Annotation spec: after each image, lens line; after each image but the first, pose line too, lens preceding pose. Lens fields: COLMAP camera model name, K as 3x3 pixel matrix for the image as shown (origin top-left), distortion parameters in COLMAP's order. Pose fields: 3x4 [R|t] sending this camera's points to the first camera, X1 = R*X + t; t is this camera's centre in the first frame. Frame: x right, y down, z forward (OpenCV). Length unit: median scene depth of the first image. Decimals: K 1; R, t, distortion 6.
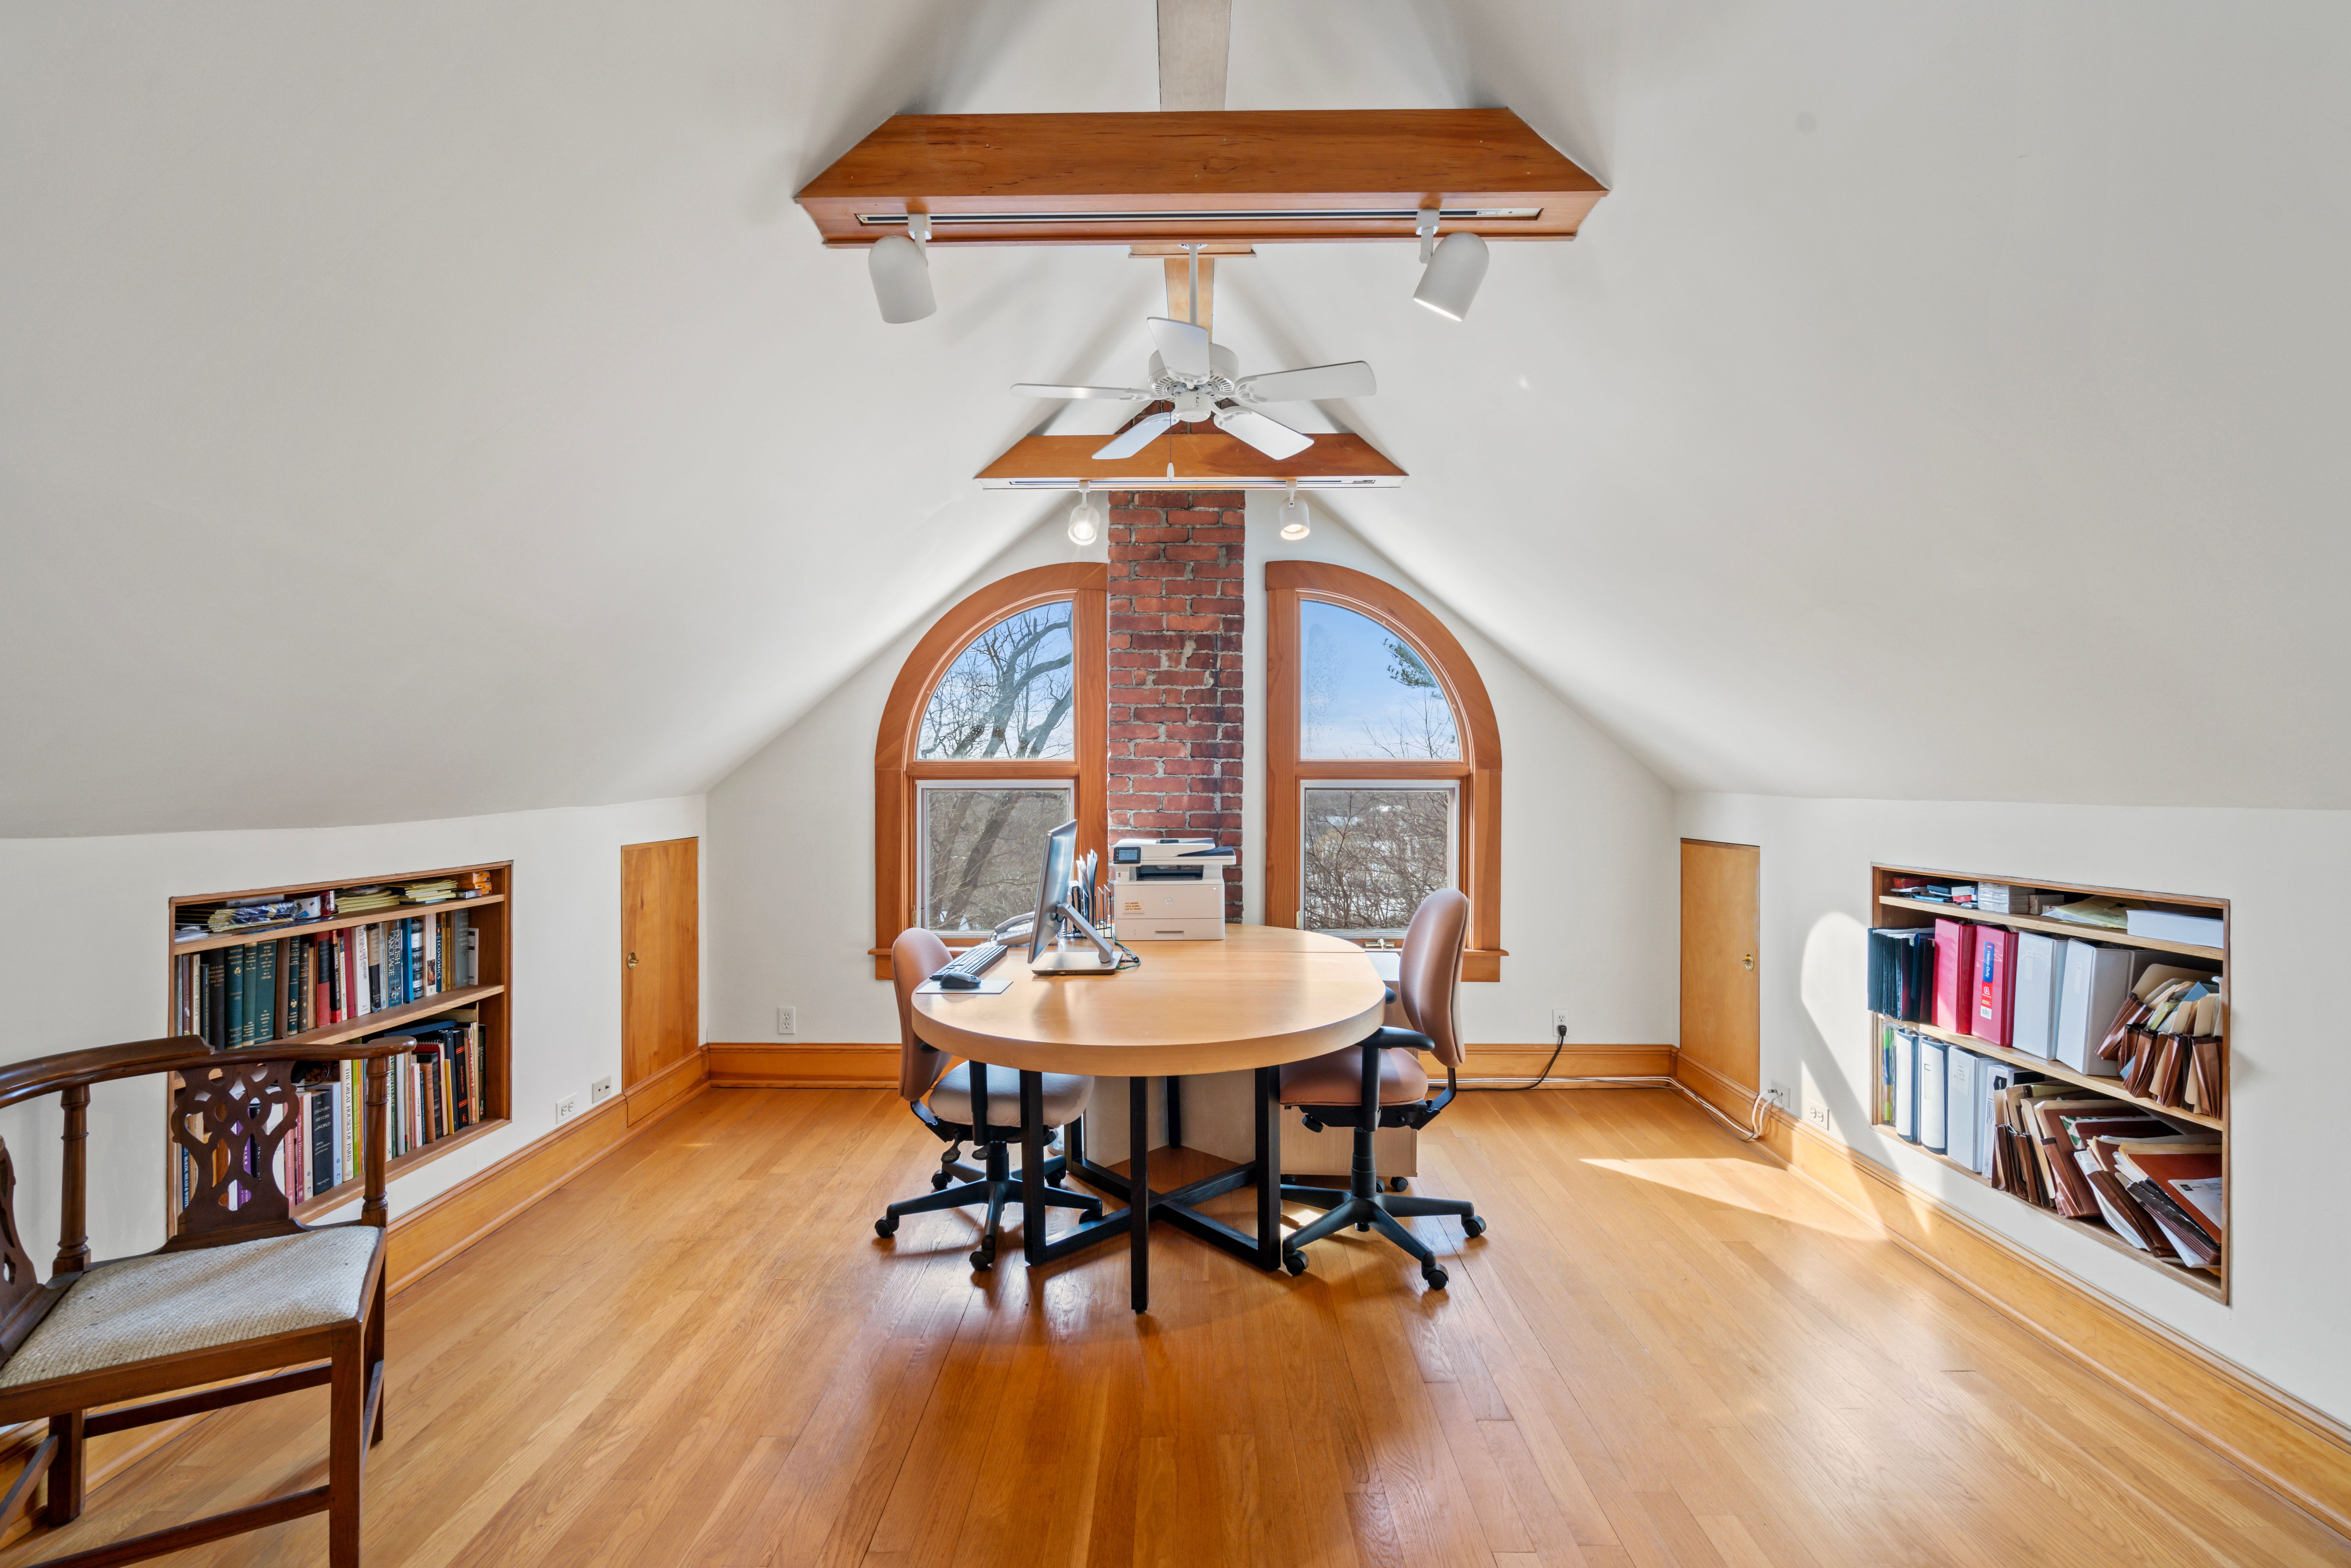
lens RADIAL K [[1065.3, 0, 1168.3], [0, 1065.3, 792.6], [0, 0, 1]] dist [0.003761, 0.000281]
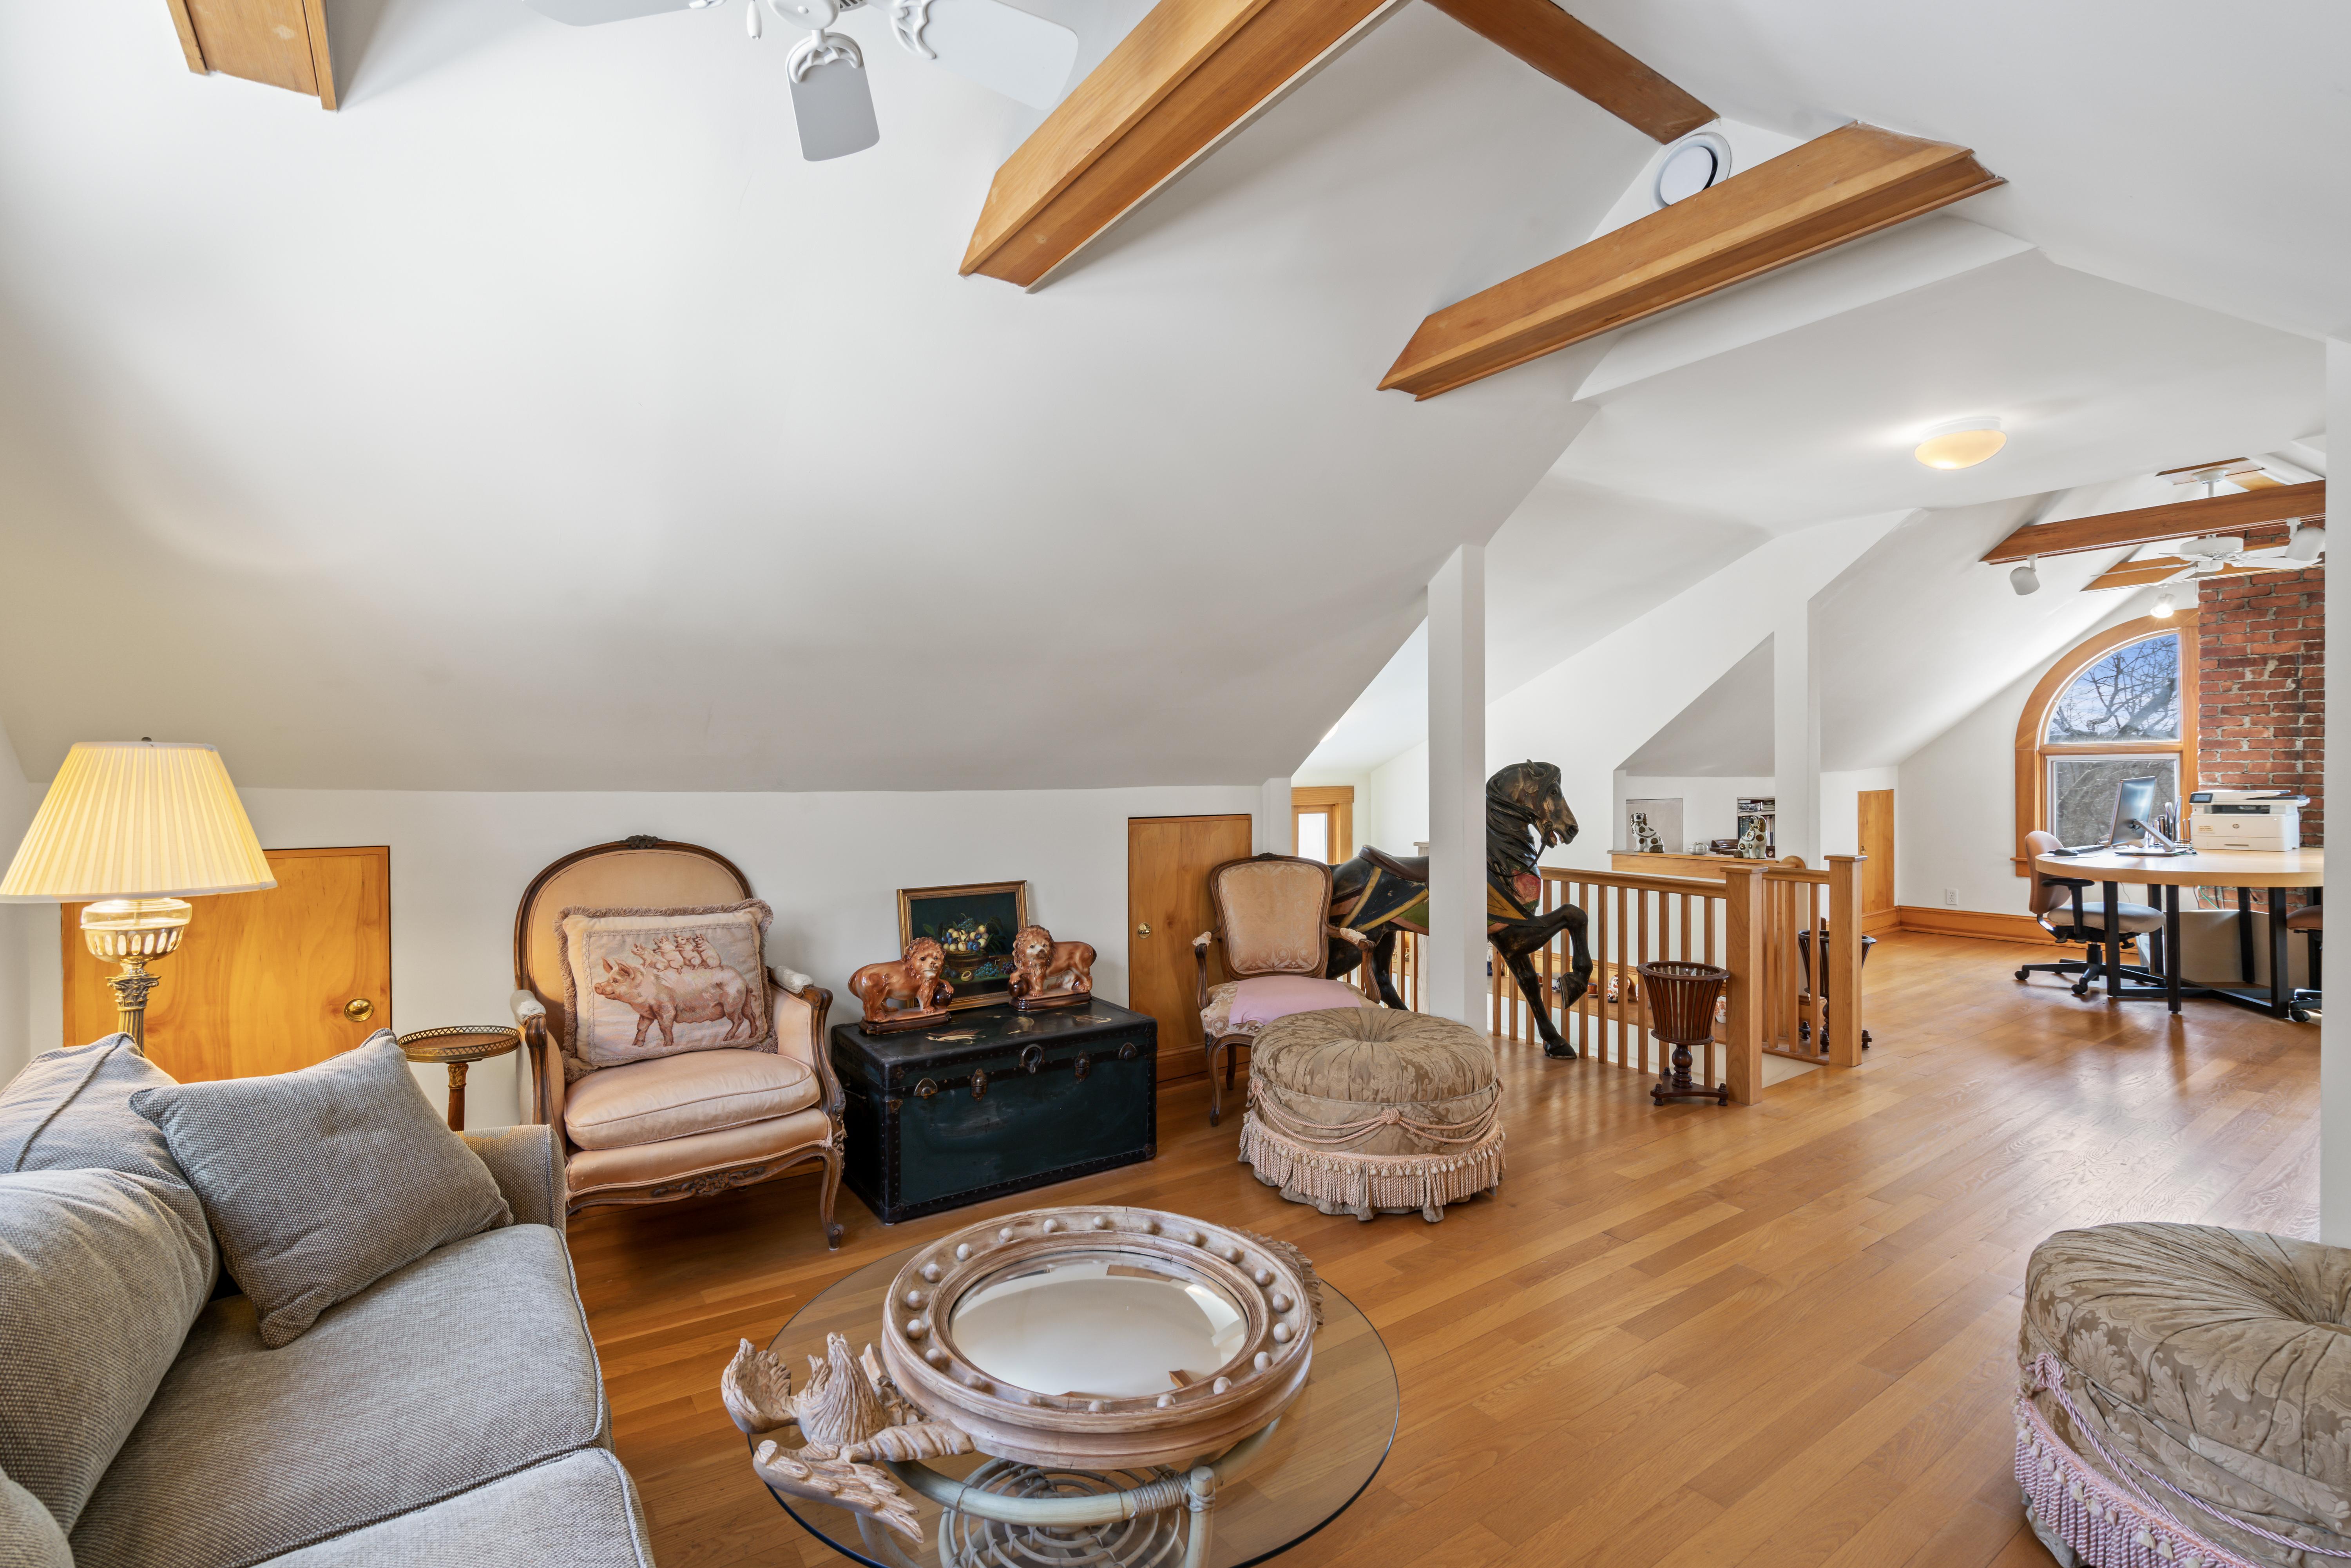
lens RADIAL K [[1065.3, 0, 1160.6], [0, 1065.3, 781.2], [0, 0, 1]] dist [0.003761, 0.000281]
pose [[0.584471, -0.001108, -0.811414, 0.330212], [0.003036, 0.999995, 0.000821, 0.023586], [0.811409, -0.002944, 0.584472, -1.170506]]
